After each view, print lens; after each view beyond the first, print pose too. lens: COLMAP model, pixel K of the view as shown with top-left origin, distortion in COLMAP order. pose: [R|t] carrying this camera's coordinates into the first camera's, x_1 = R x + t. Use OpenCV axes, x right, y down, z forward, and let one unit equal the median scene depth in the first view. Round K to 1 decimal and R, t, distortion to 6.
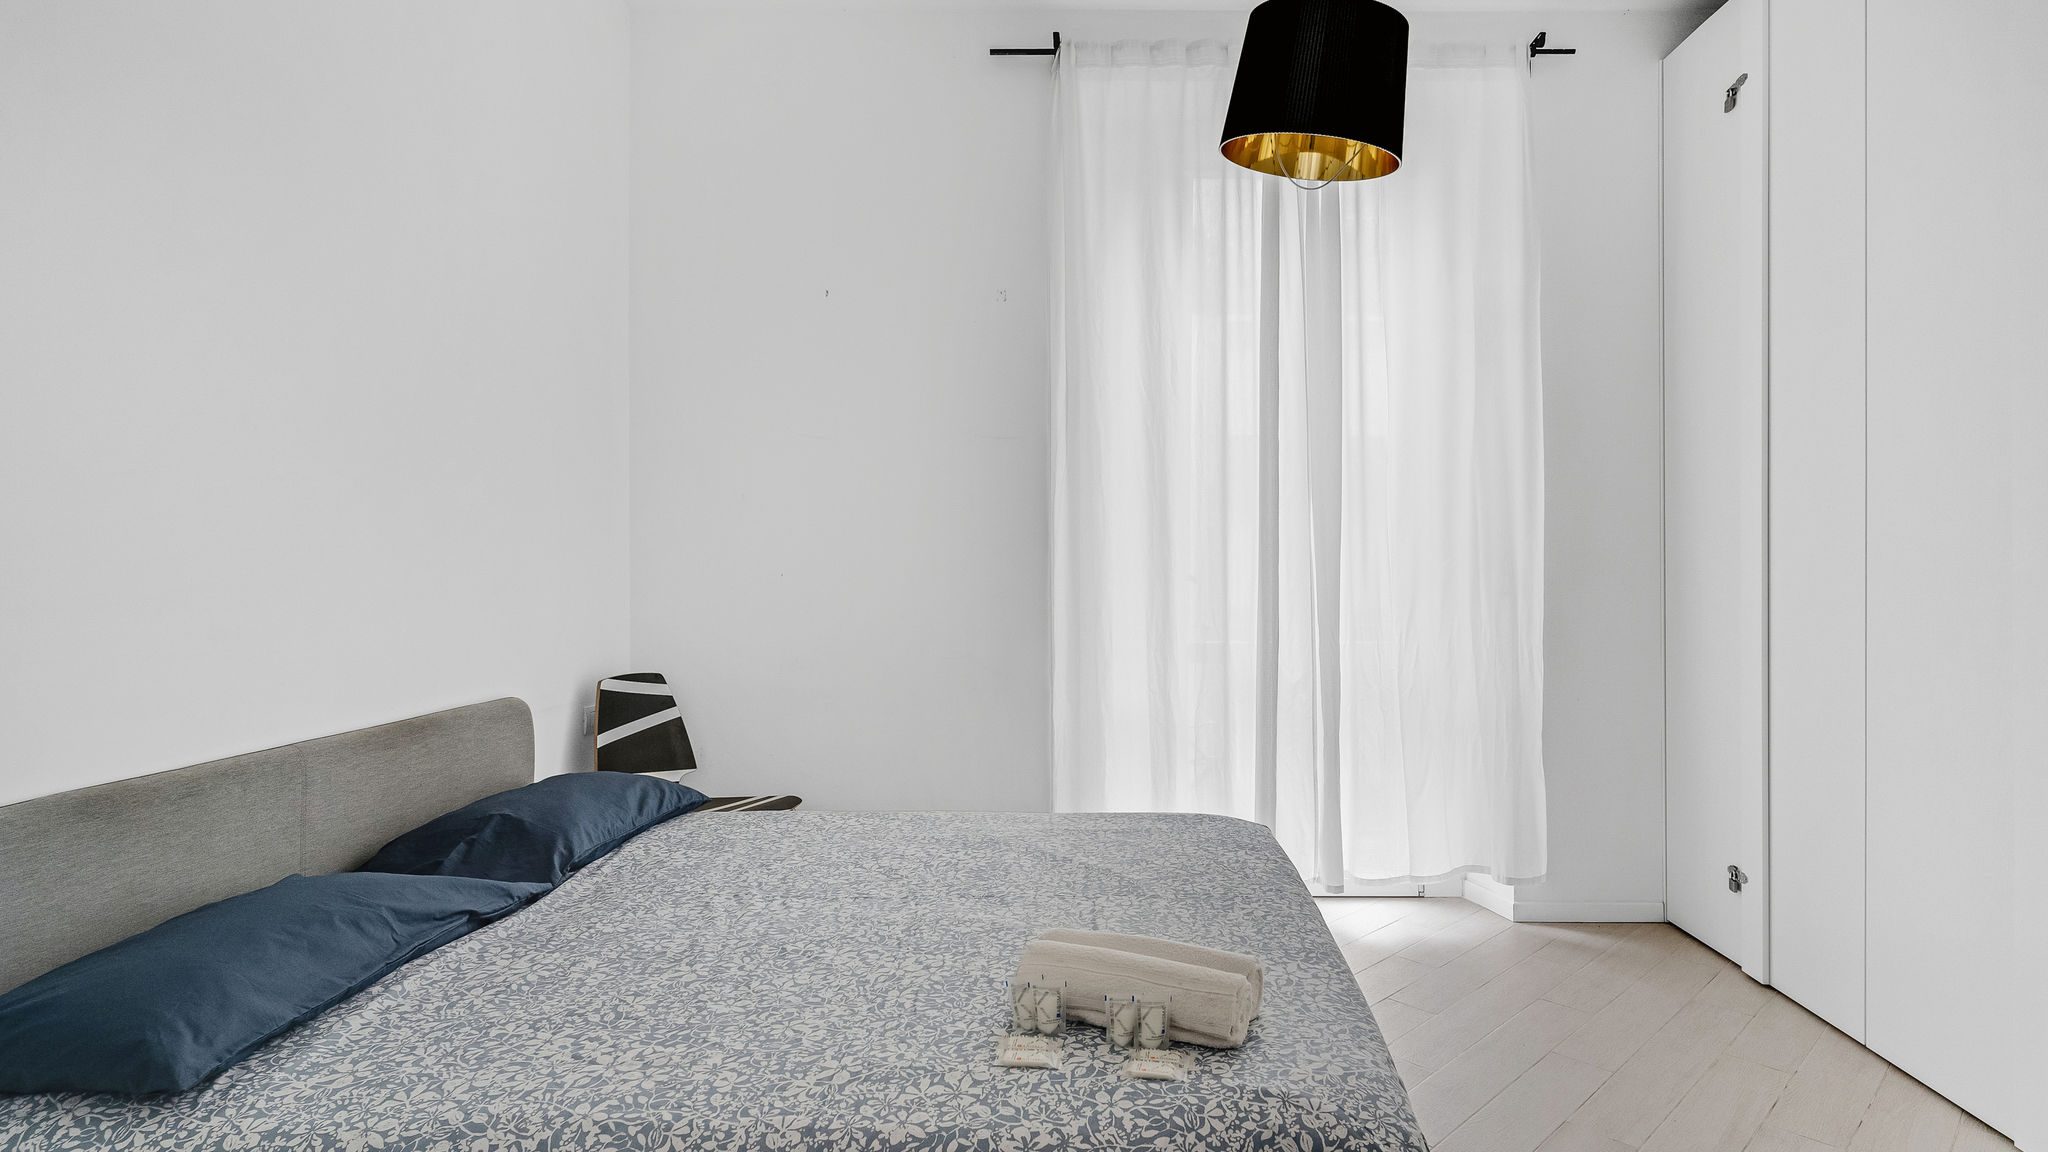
lens RADIAL K [[969.4, 0, 1024.0], [0, 969.4, 576.0], [0, 0, 1]] dist [-0.001969, -0.000058]
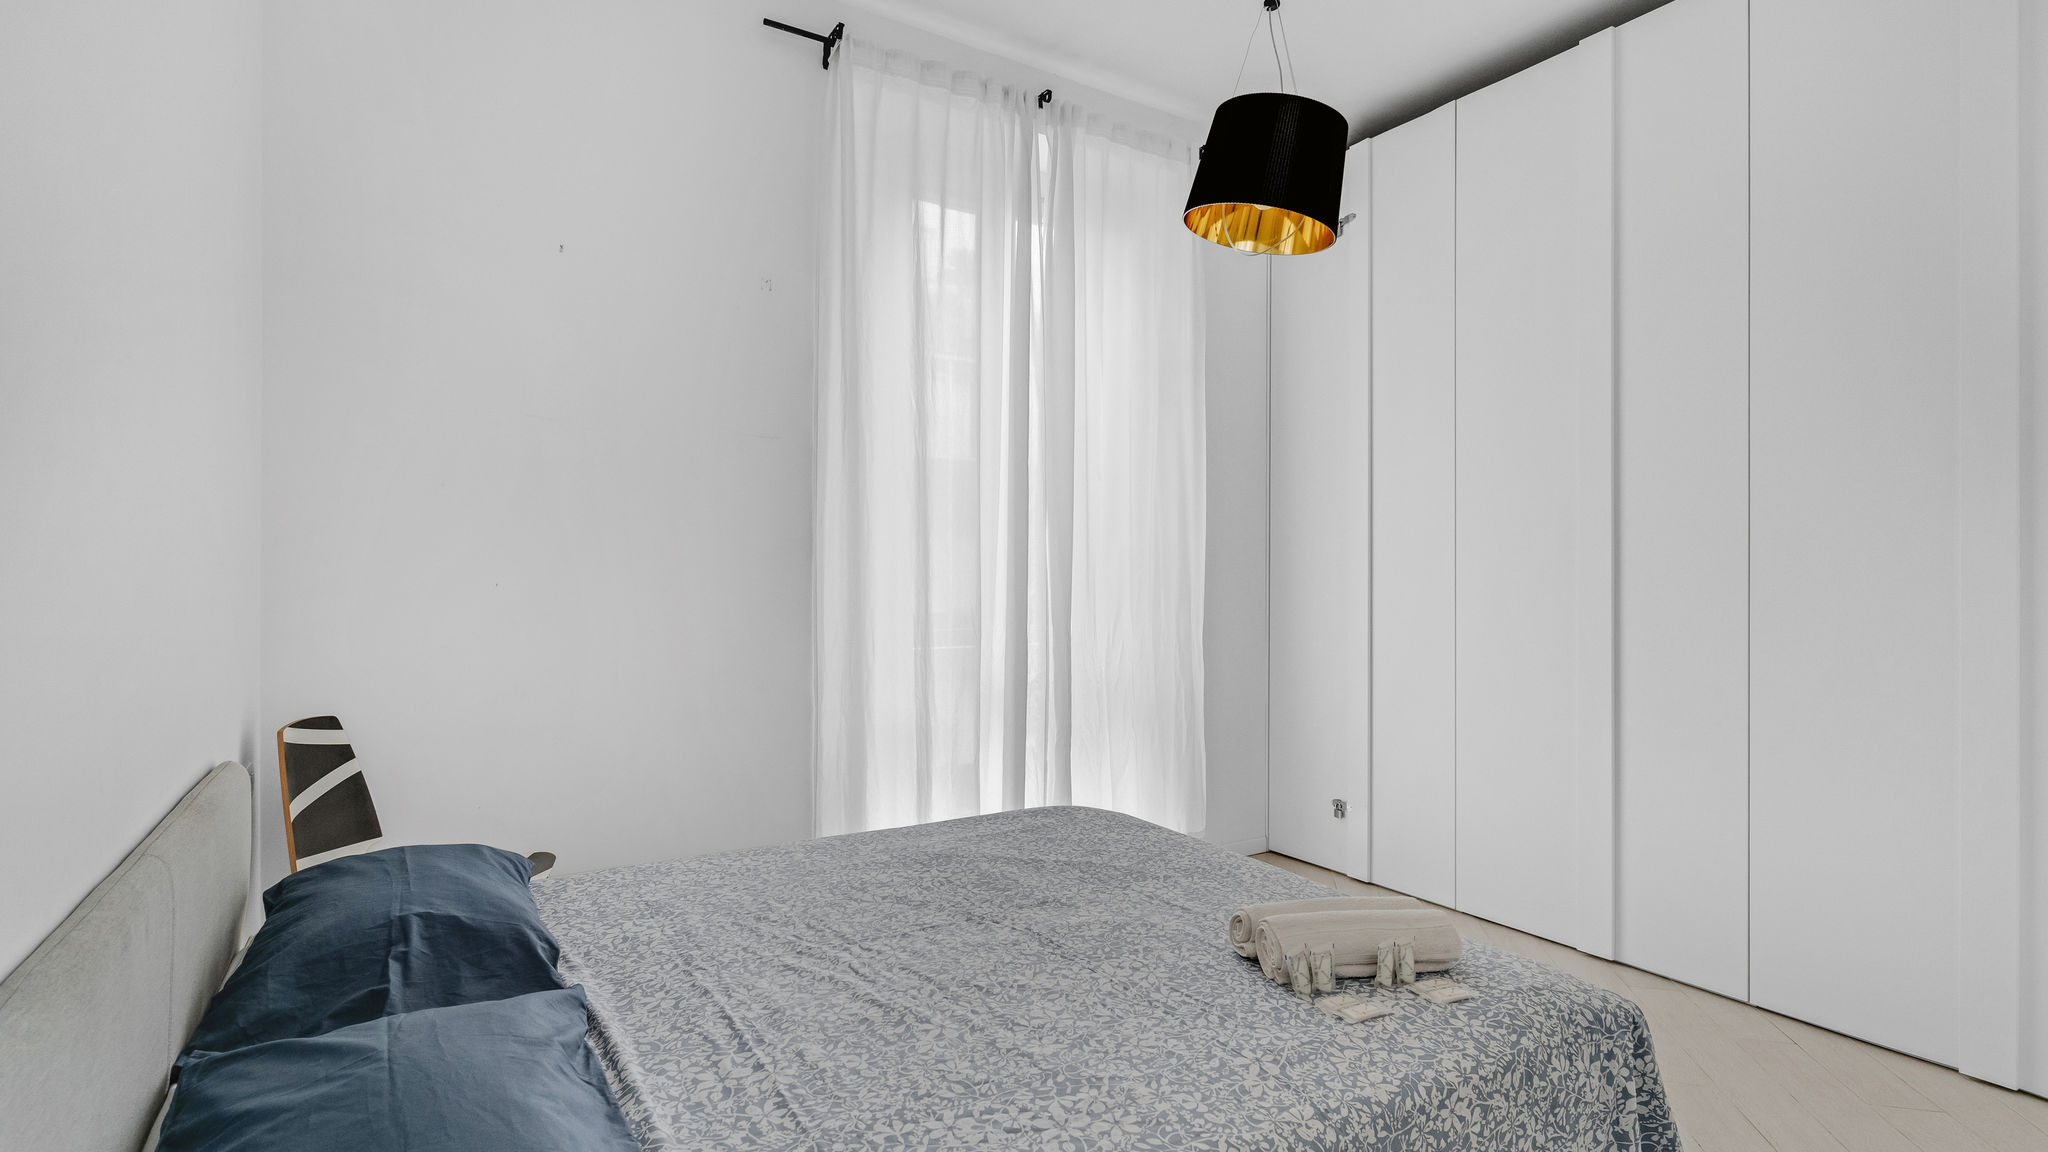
lens RADIAL K [[969.4, 0, 1024.0], [0, 969.4, 576.0], [0, 0, 1]] dist [-0.001969, -0.000058]
pose [[0.854771, 0.000127, 0.519006, -0.524472], [0.003423, 0.999977, -0.005882, -0.003534], [-0.518994, 0.006805, 0.854751, 0.133563]]
